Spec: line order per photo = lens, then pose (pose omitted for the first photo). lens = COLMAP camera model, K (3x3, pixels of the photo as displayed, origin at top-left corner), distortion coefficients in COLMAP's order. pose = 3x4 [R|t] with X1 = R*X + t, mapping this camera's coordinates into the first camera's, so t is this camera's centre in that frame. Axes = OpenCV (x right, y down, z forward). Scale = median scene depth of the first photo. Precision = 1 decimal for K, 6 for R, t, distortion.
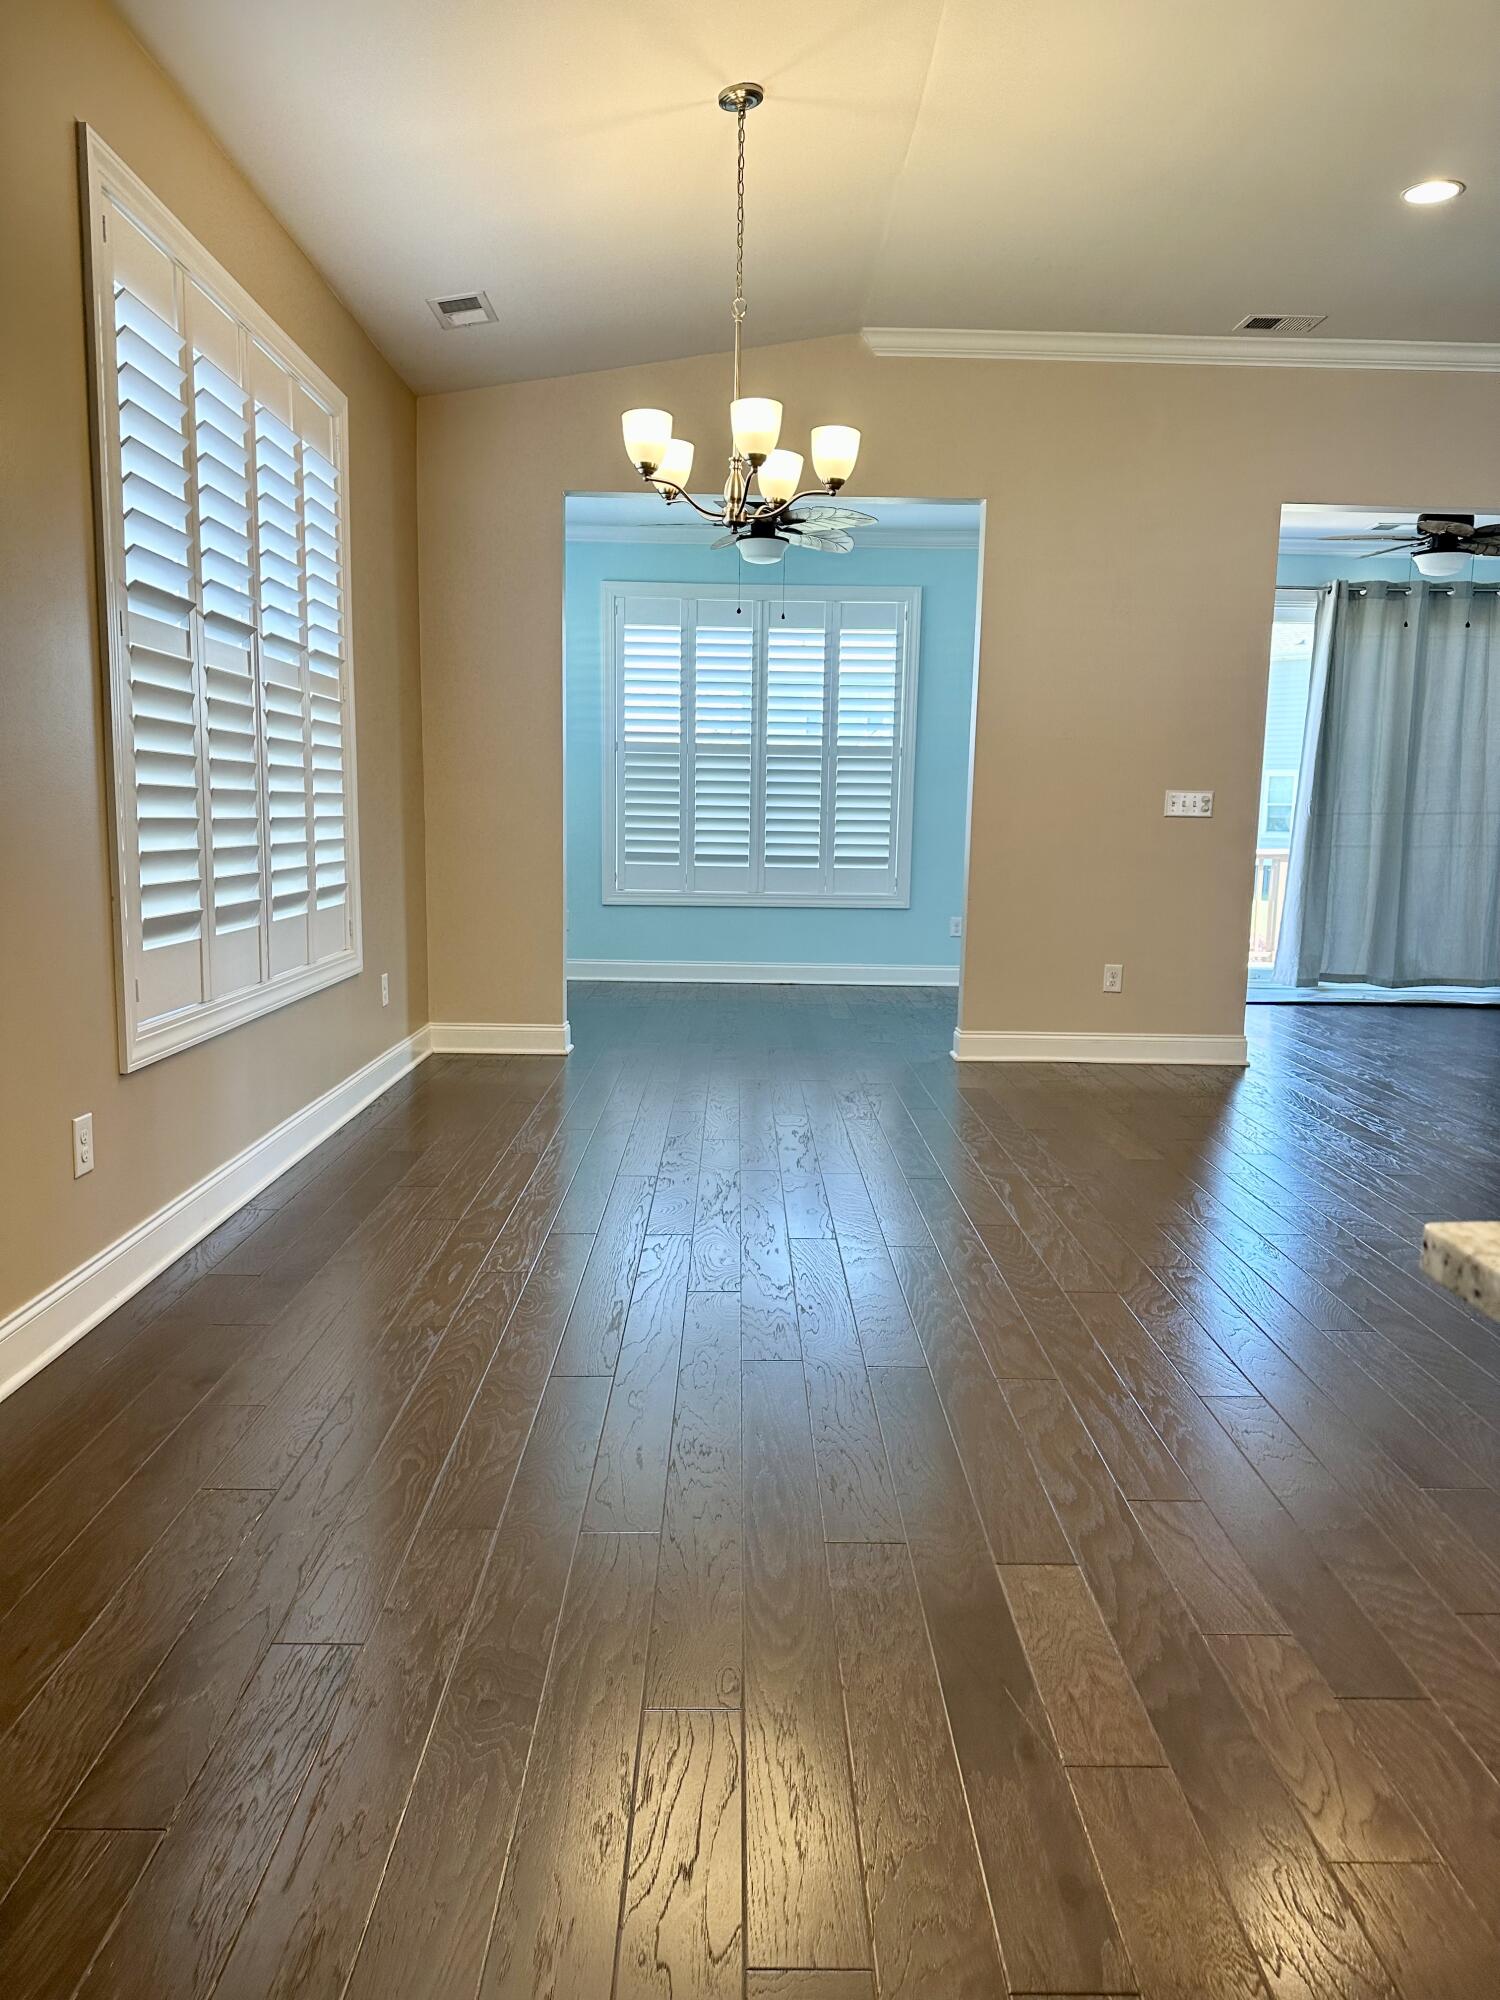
lens RADIAL K [[1407.5, 0, 750.0], [0, 1407.5, 1000.0], [0, 0, 1]] dist [0.024571, -0.001129]
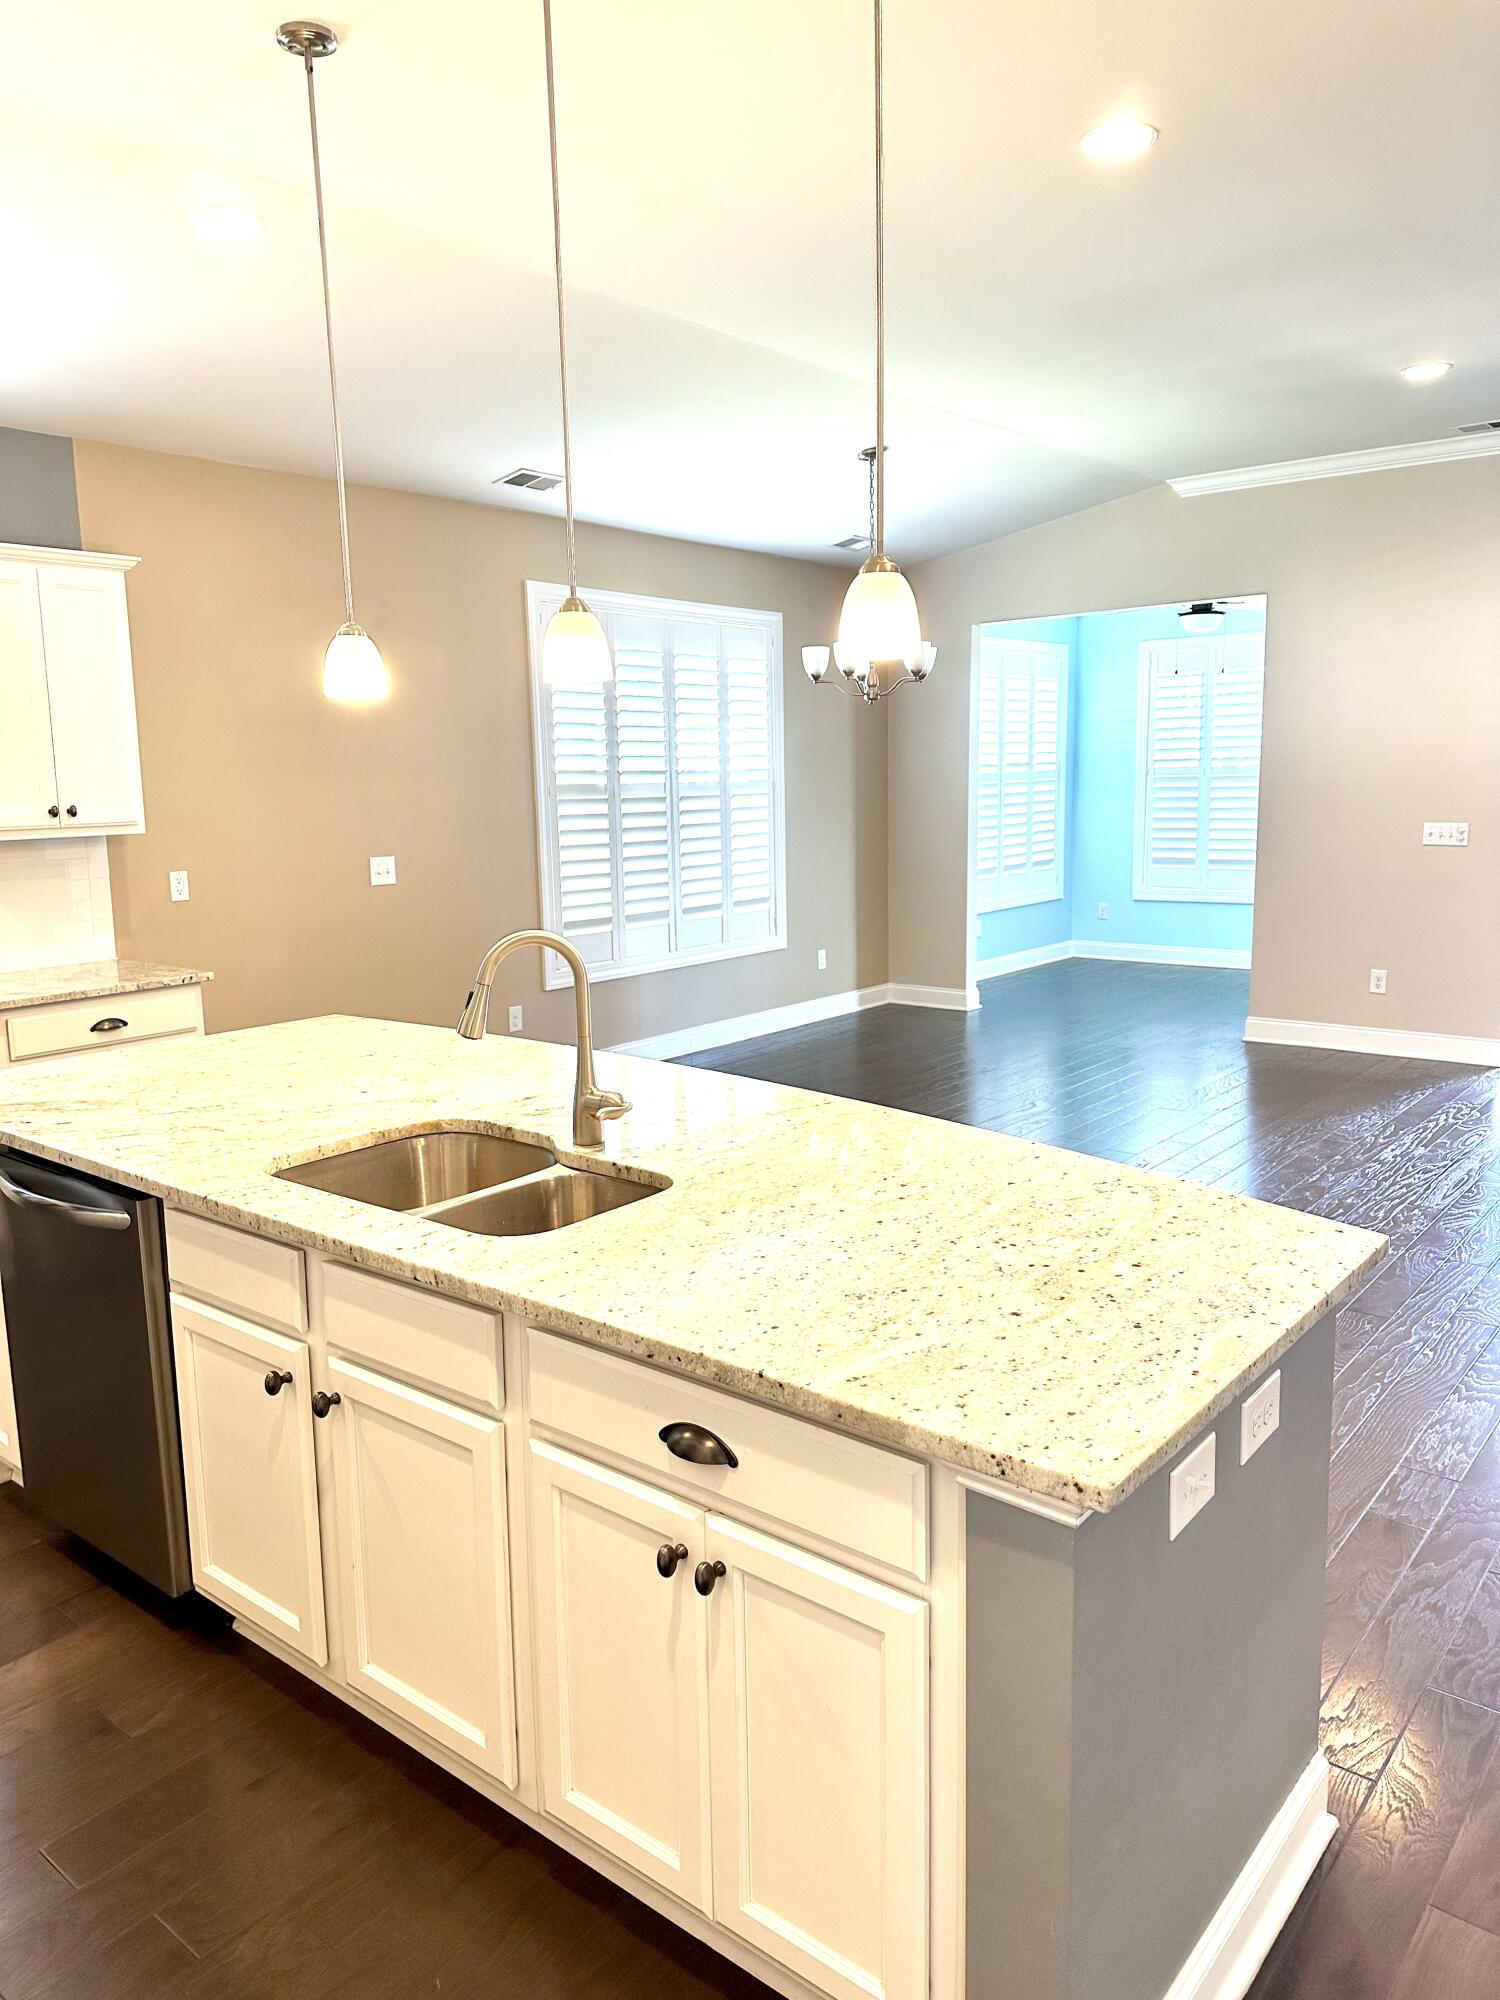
lens RADIAL K [[1407.5, 0, 750.0], [0, 1407.5, 1000.0], [0, 0, 1]] dist [0.024571, -0.001129]
pose [[0.765389, 0.072141, -0.639512, 0.605442], [-0.053555, 0.997390, 0.048416, -0.029146], [0.641336, -0.002808, 0.767255, -0.240709]]
